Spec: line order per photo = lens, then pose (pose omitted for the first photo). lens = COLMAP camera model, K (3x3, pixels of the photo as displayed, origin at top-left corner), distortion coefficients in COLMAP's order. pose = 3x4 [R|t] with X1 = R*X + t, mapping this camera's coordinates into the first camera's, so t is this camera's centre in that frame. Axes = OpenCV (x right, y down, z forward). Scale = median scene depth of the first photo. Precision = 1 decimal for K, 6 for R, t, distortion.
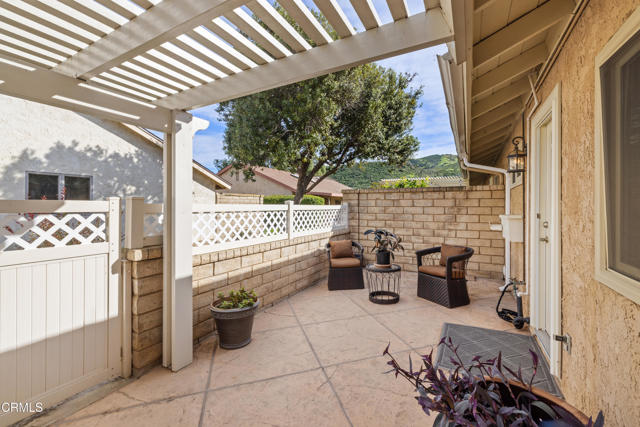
lens RADIAL K [[274.2, 0, 318.7], [0, 274.2, 211.2], [0, 0, 1]] dist [0.002191, -0.000042]
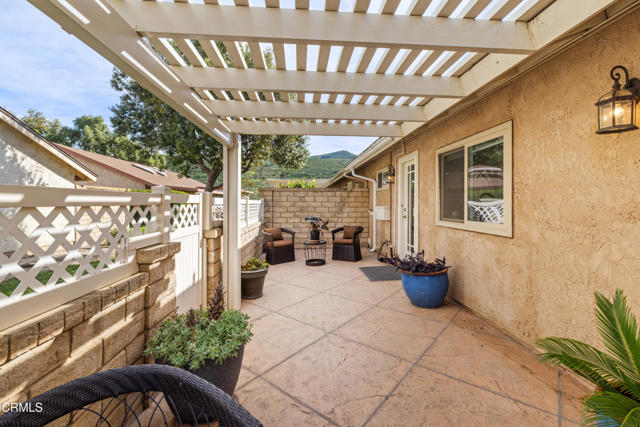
lens RADIAL K [[274.2, 0, 323.3], [0, 274.2, 212.3], [0, 0, 1]] dist [0.002191, -0.000042]
pose [[0.840669, -0.017479, 0.541267, -0.578291], [0.008131, 0.999774, 0.019656, 0.015496], [-0.541488, -0.012123, 0.840621, -0.297539]]
